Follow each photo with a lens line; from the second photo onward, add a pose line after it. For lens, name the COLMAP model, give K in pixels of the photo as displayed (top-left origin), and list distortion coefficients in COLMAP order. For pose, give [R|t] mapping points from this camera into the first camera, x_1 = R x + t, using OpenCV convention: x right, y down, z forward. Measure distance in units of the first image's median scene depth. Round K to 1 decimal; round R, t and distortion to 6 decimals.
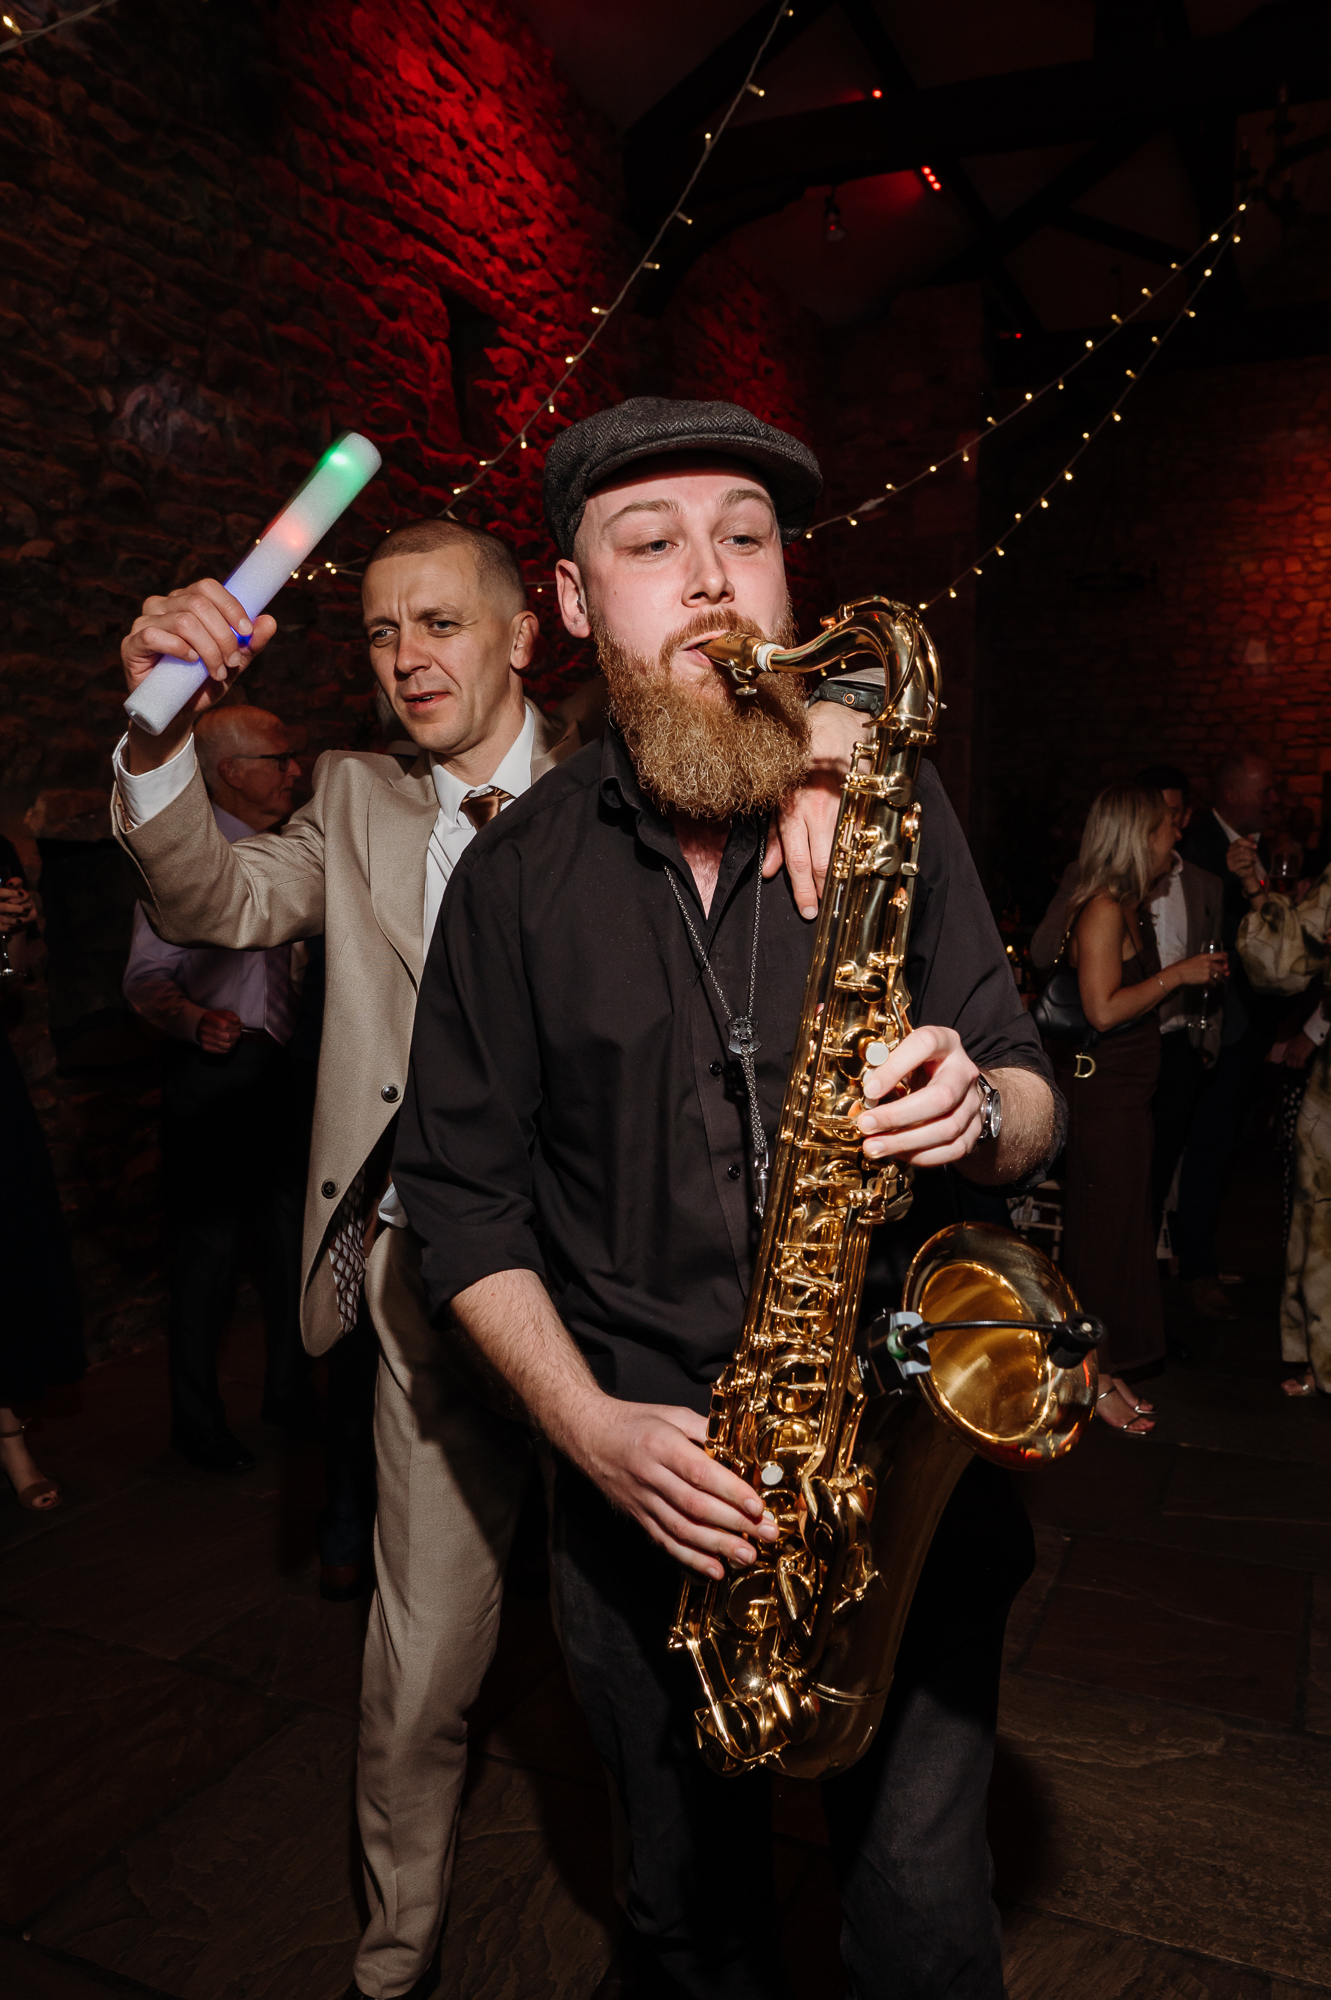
lens RADIAL K [[1447.3, 0, 710.7], [0, 1447.3, 1069.5], [0, 0, 1]] dist [-0.050029, 0.025475]
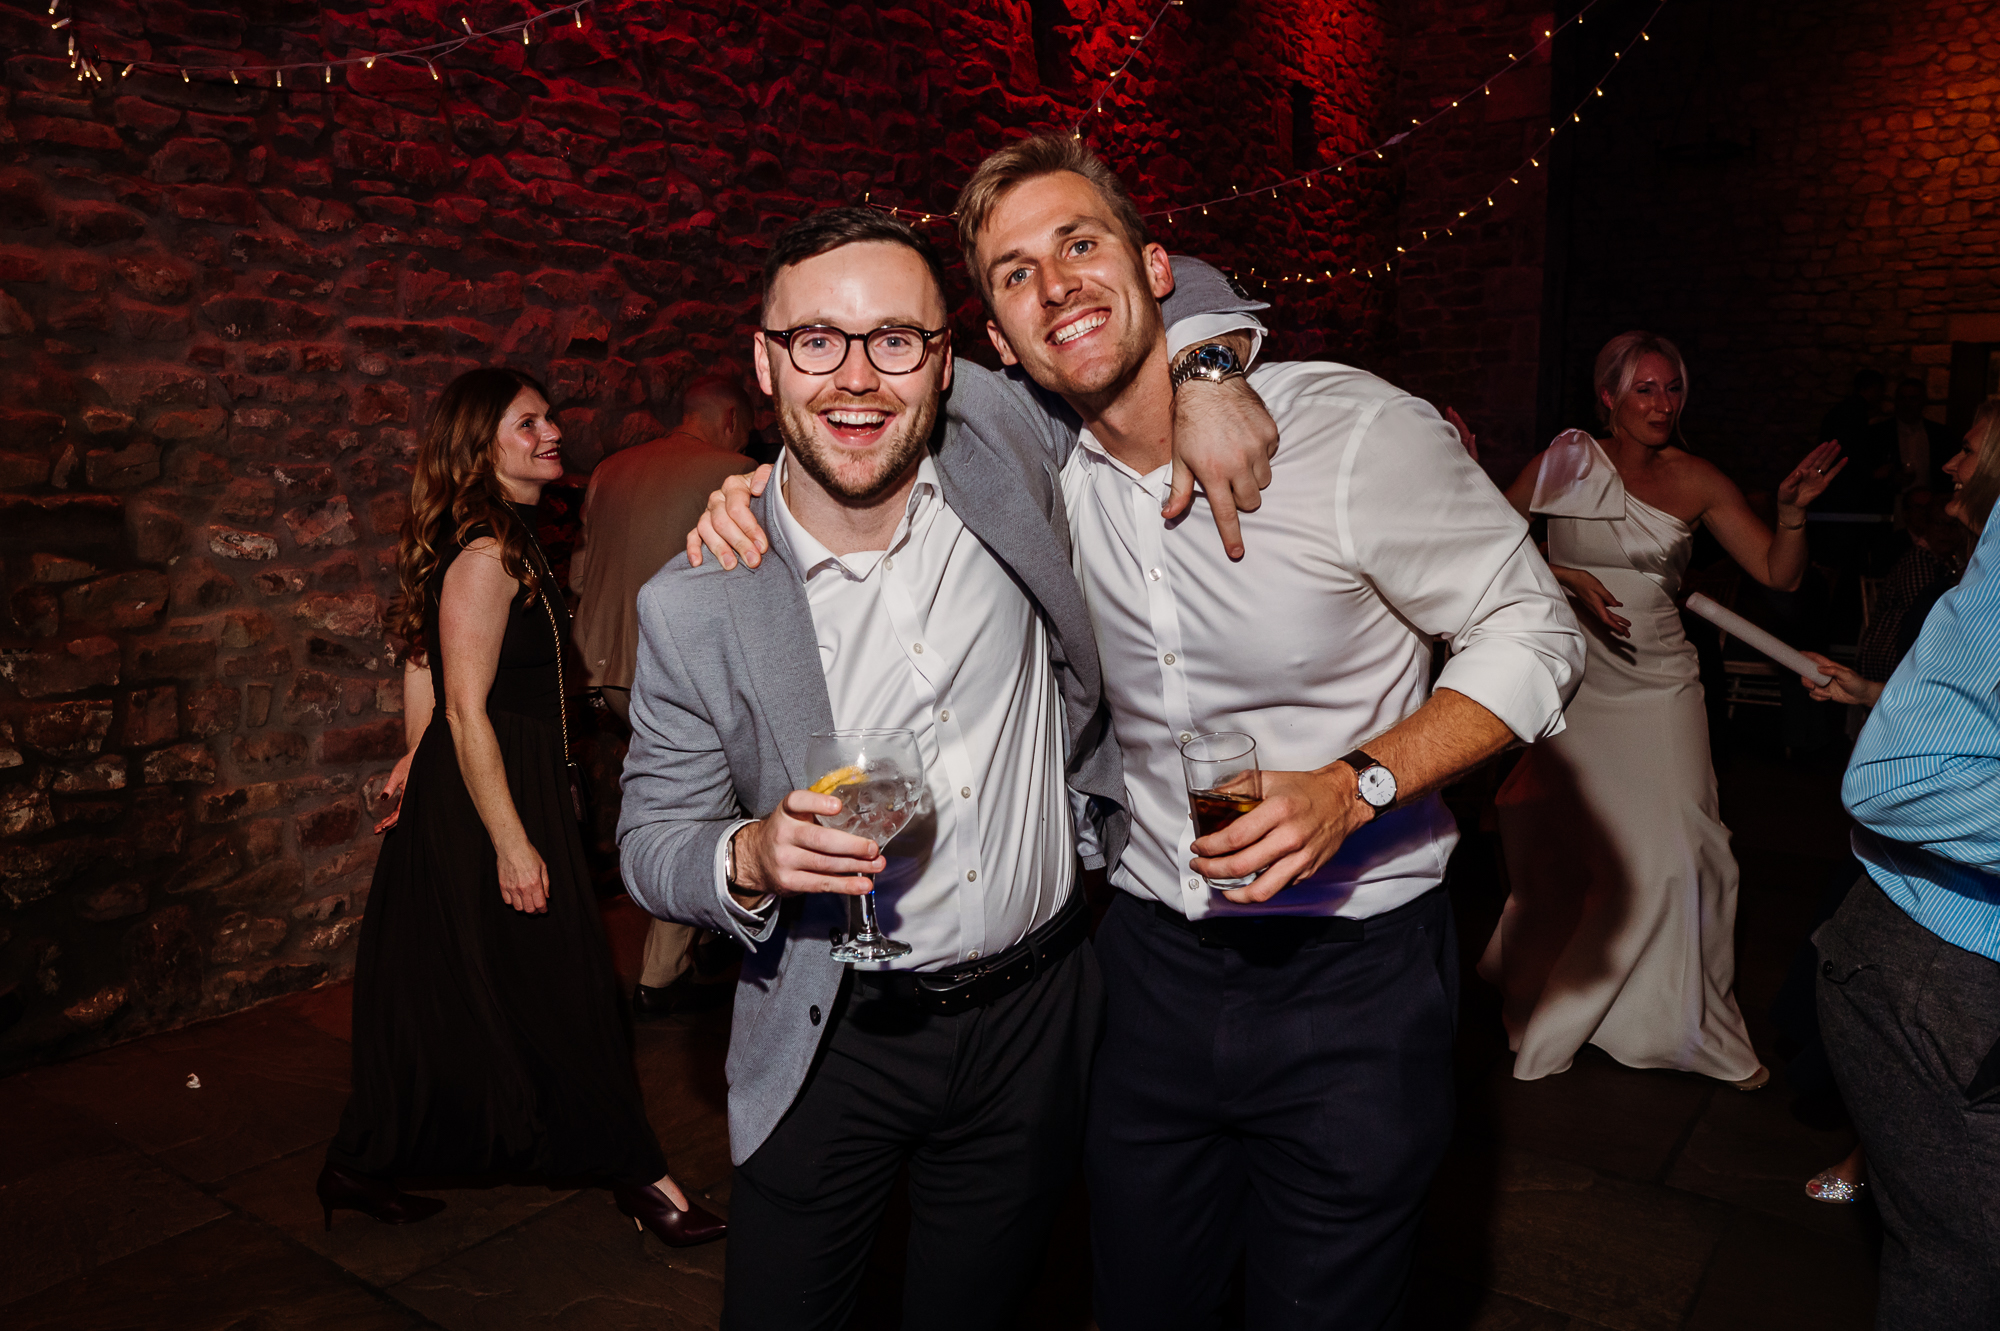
lens RADIAL K [[1535.3, 0, 945.2], [0, 1535.3, 633.0], [0, 0, 1]] dist [-0.055906, 0.034983]
pose [[0.971711, 0.024243, -0.234925, 0.049008], [-0.025494, 0.999672, -0.002289, 0.001833], [0.234793, 0.008213, 0.972011, -0.194530]]
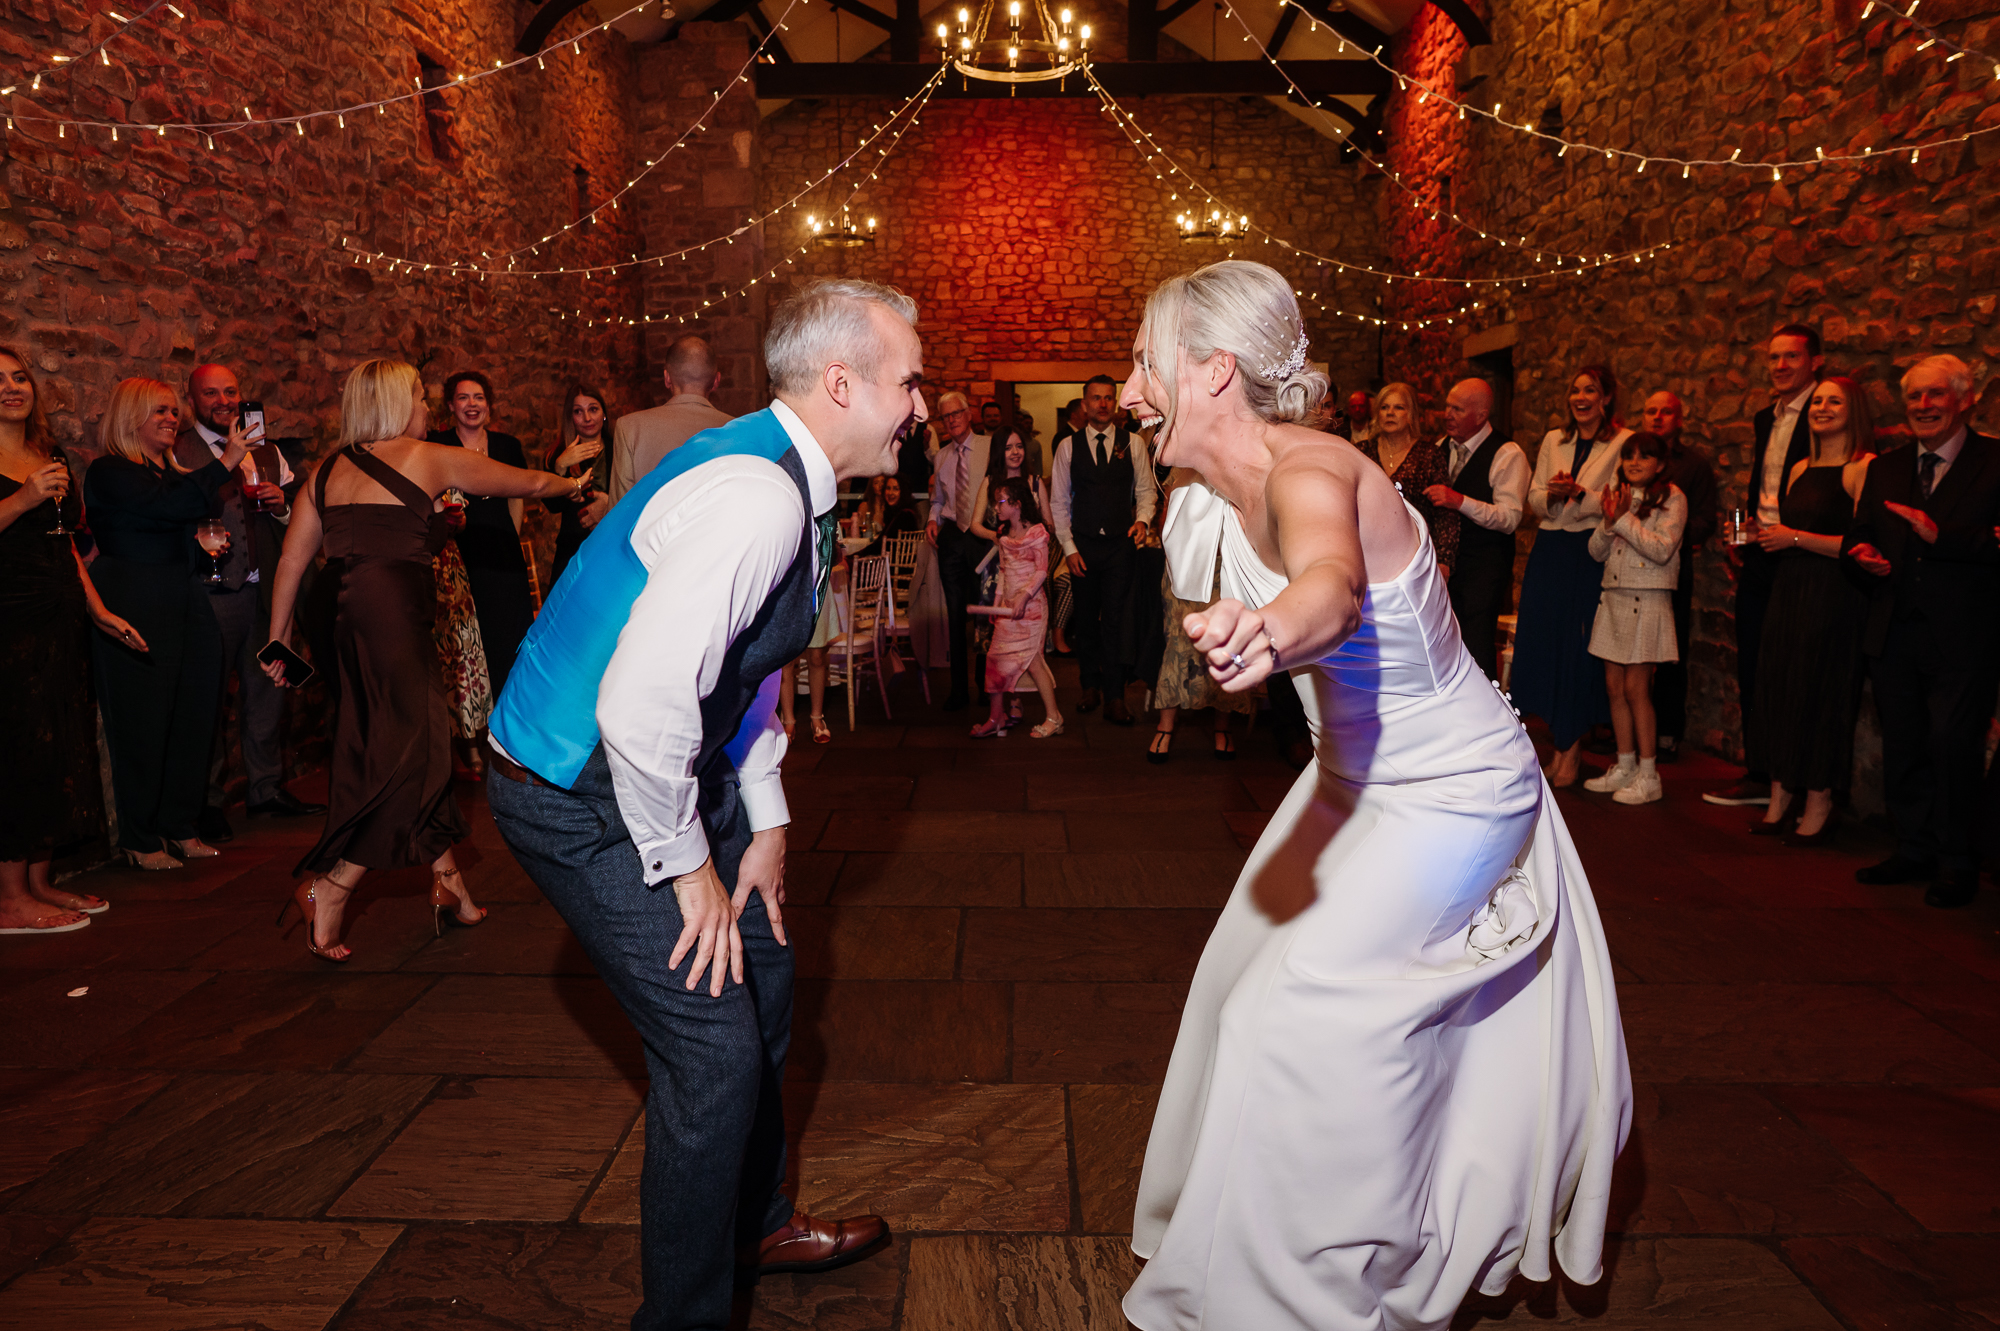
lens RADIAL K [[1447.3, 0, 990.4], [0, 1447.3, 680.3], [0, 0, 1]] dist [-0.050029, 0.025475]
pose [[0.920881, -0.068701, 0.383743, -0.250255], [0.062064, 0.997631, 0.029666, 0.077707], [-0.384872, -0.003502, 0.922963, -0.547871]]
